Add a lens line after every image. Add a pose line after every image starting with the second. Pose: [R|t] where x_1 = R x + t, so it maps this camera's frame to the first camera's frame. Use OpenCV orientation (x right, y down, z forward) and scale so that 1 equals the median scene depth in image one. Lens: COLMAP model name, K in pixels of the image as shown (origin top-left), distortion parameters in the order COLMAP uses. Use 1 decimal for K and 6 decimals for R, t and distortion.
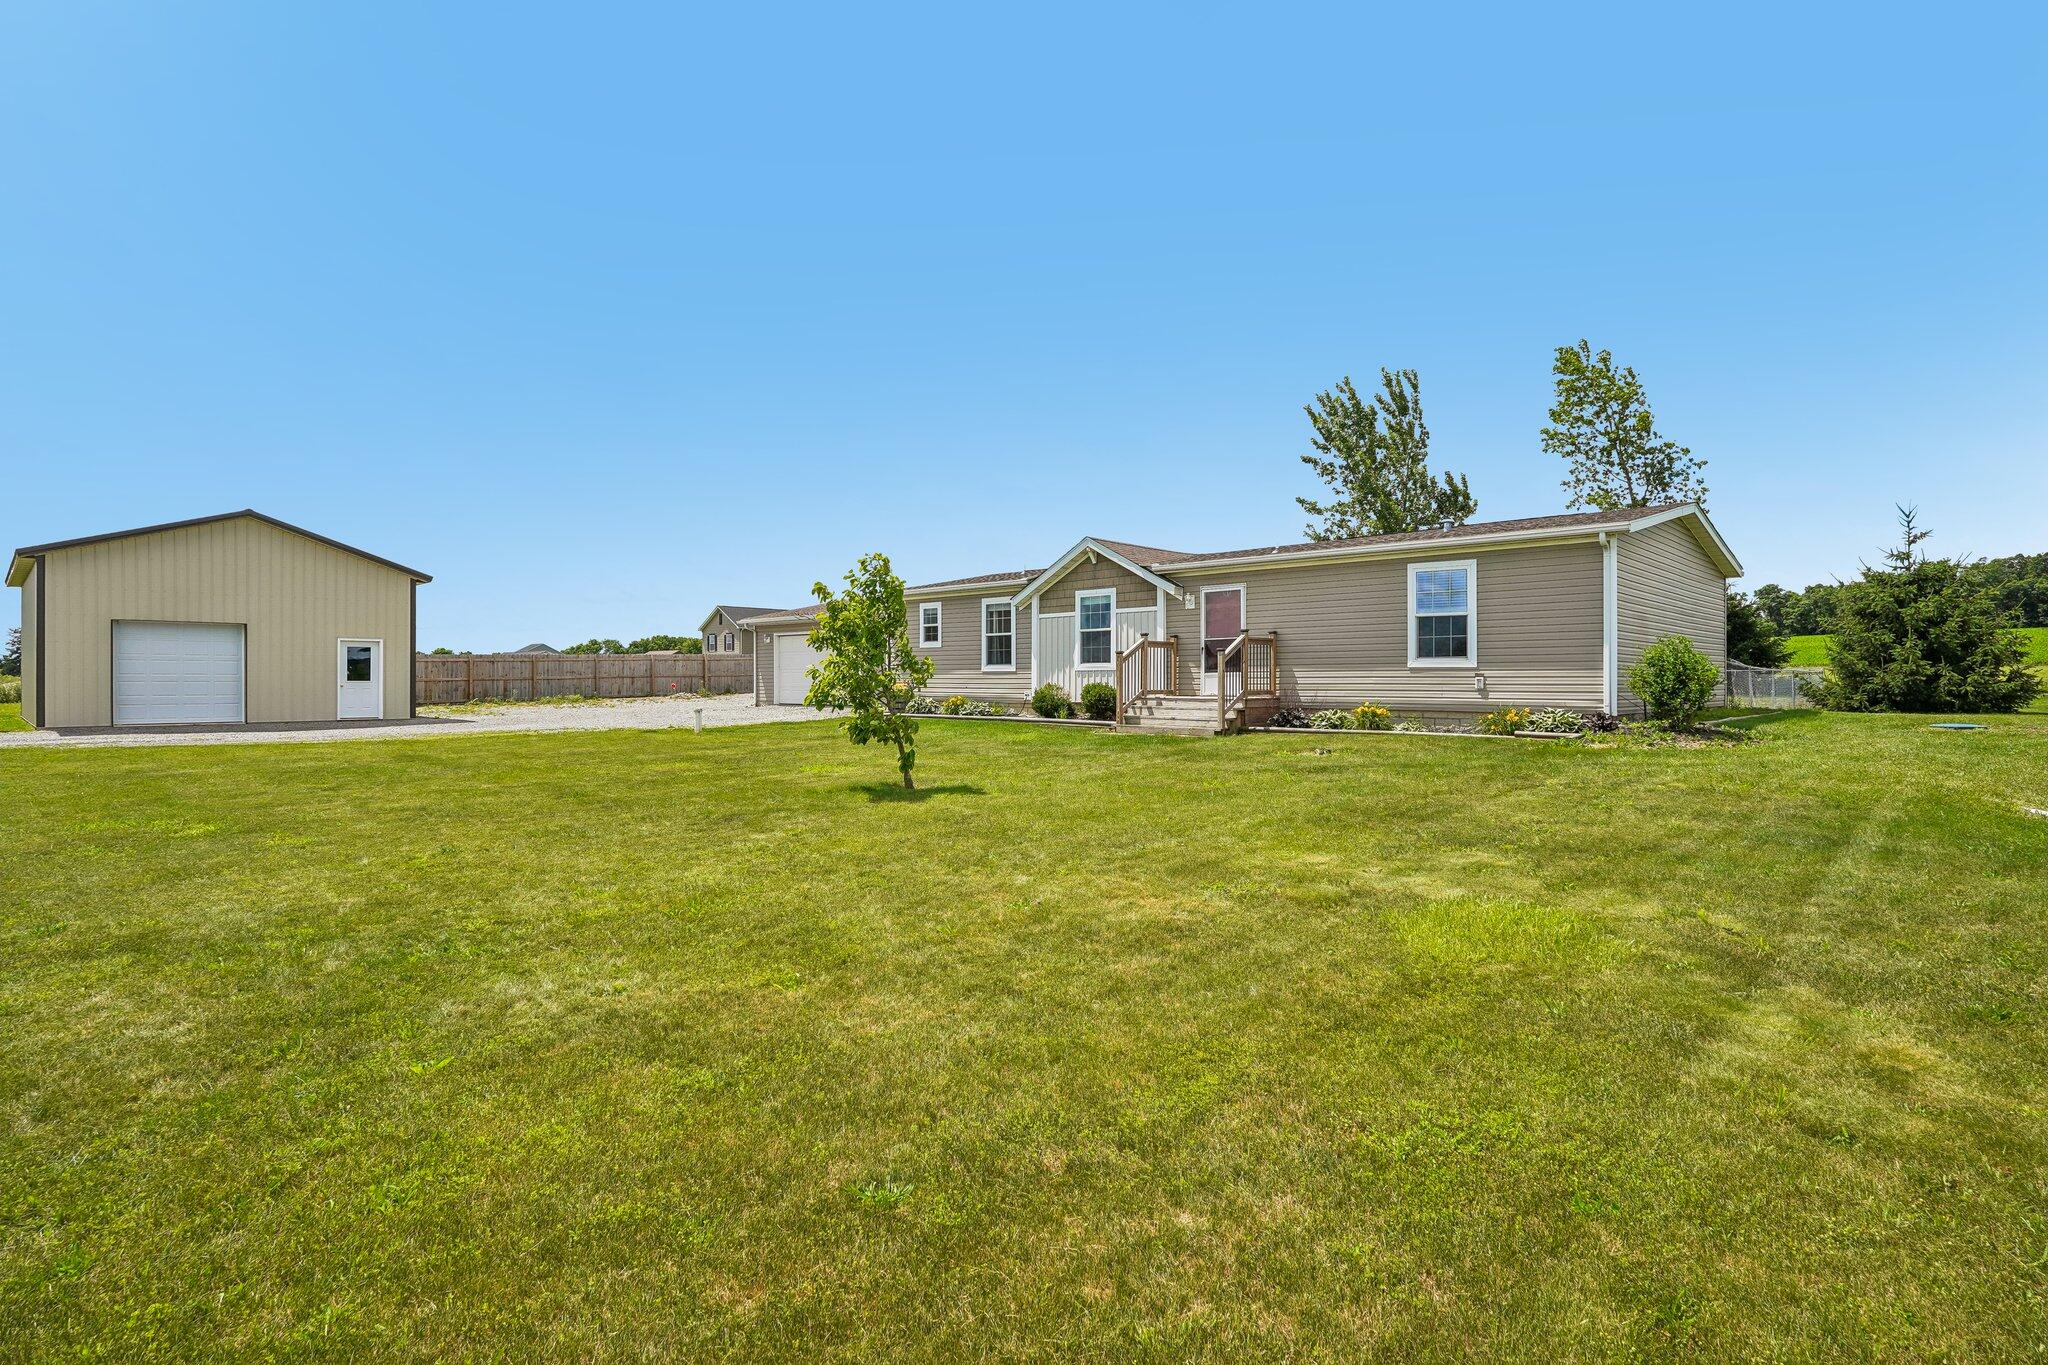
lens RADIAL K [[1059.9, 0, 1024.0], [0, 1059.9, 682.5], [0, 0, 1]] dist [-0.001031, -0.000182]
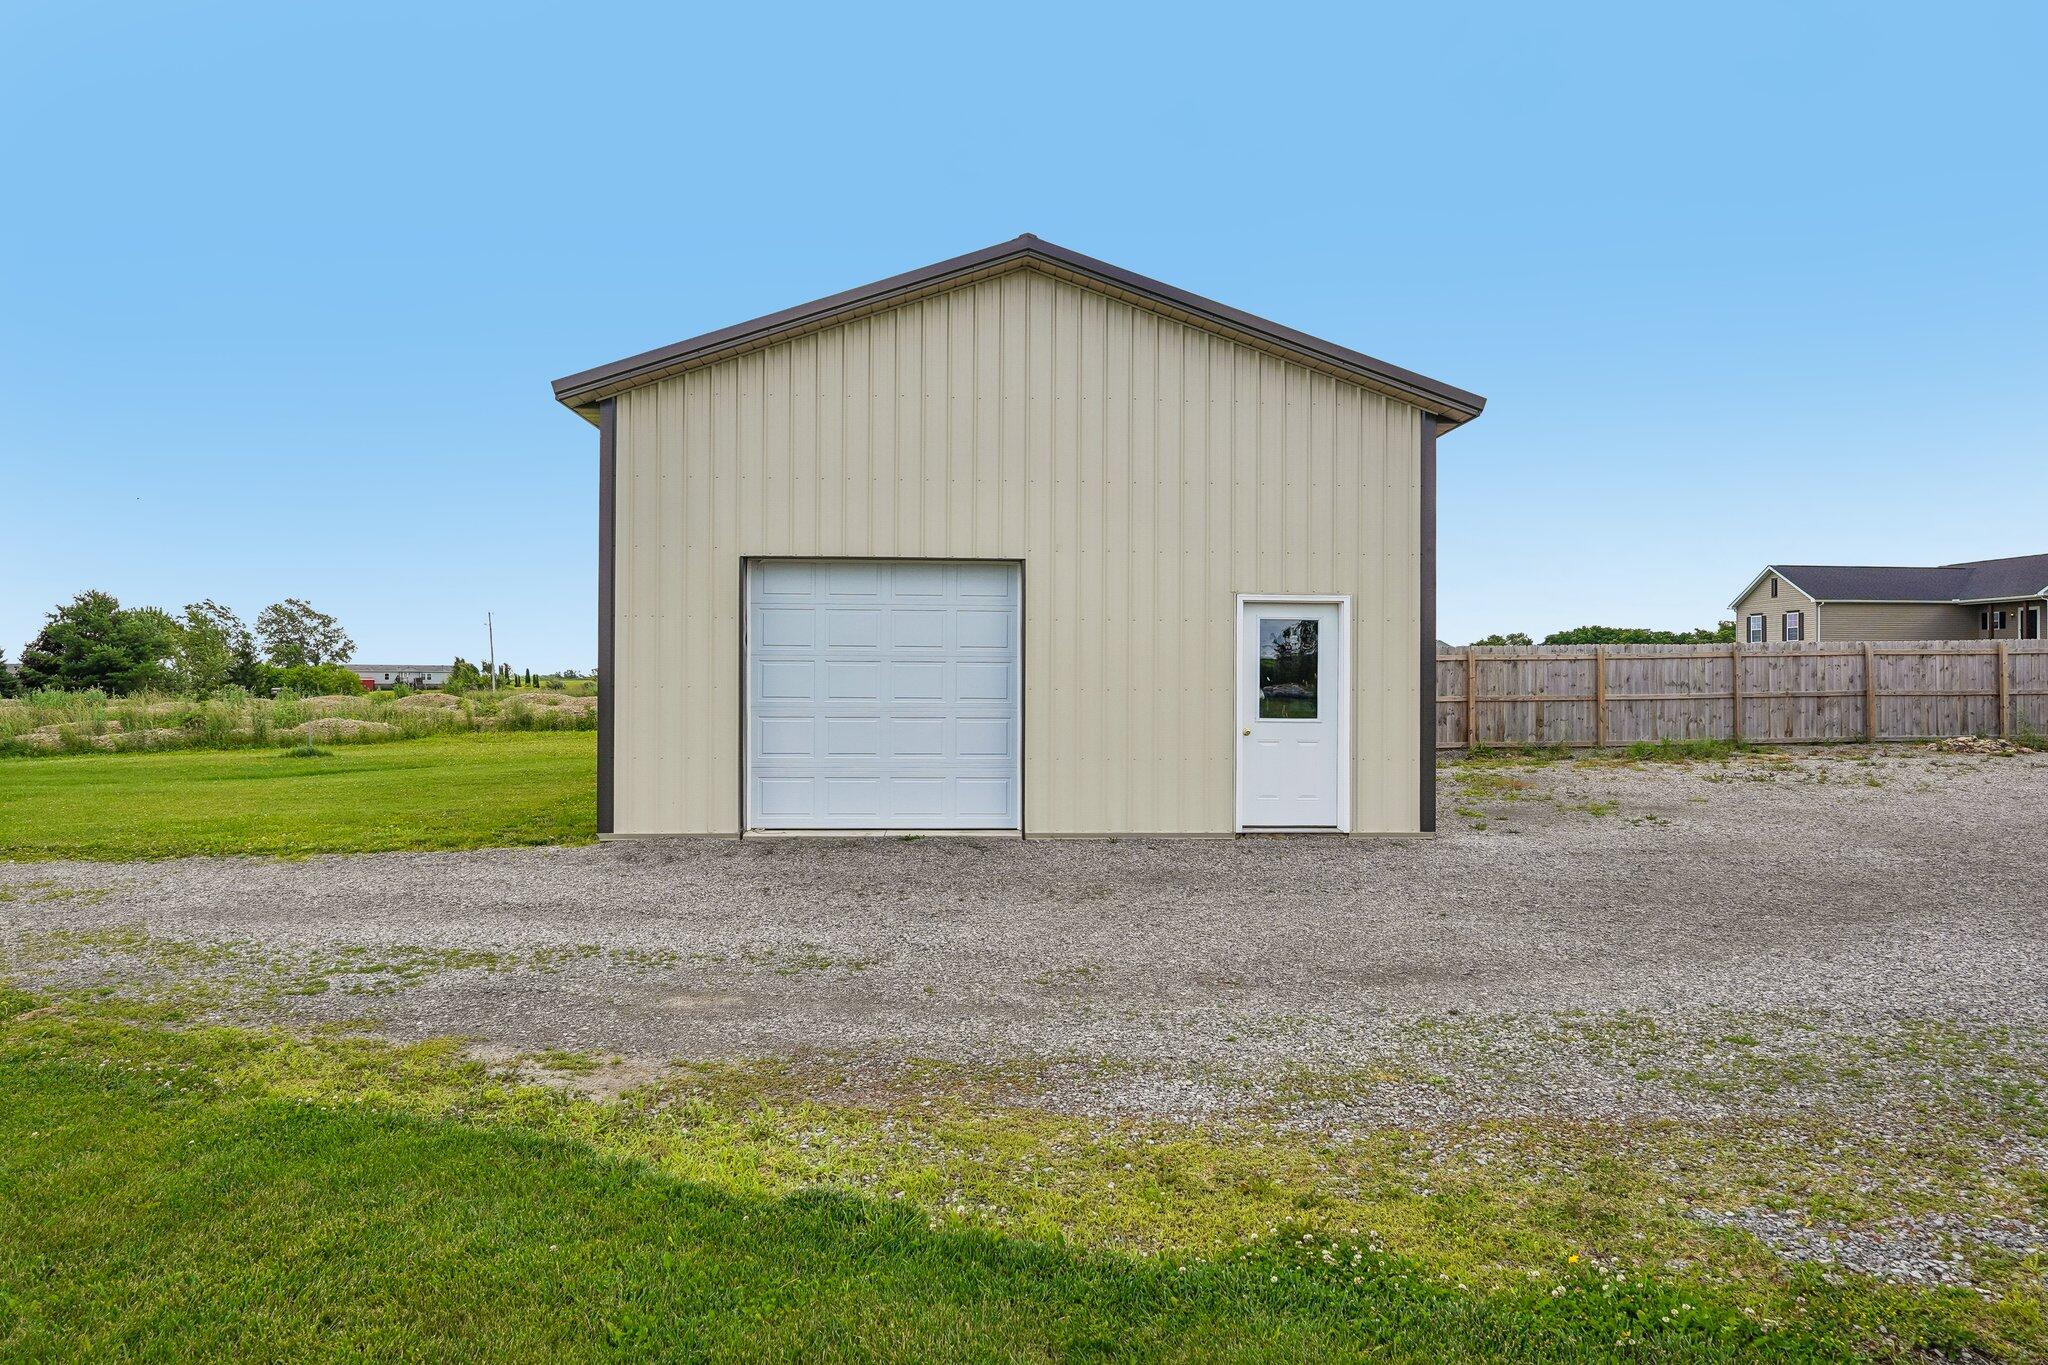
lens RADIAL K [[1298.0, 0, 1024.0], [0, 1298.0, 682.5], [0, 0, 1]] dist [-0.000522, -0.000056]
pose [[0.753982, 0.003328, -0.656886, -0.326326], [-0.006122, 0.999979, -0.001960, -0.009661], [0.656866, 0.005499, 0.753987, 0.491217]]
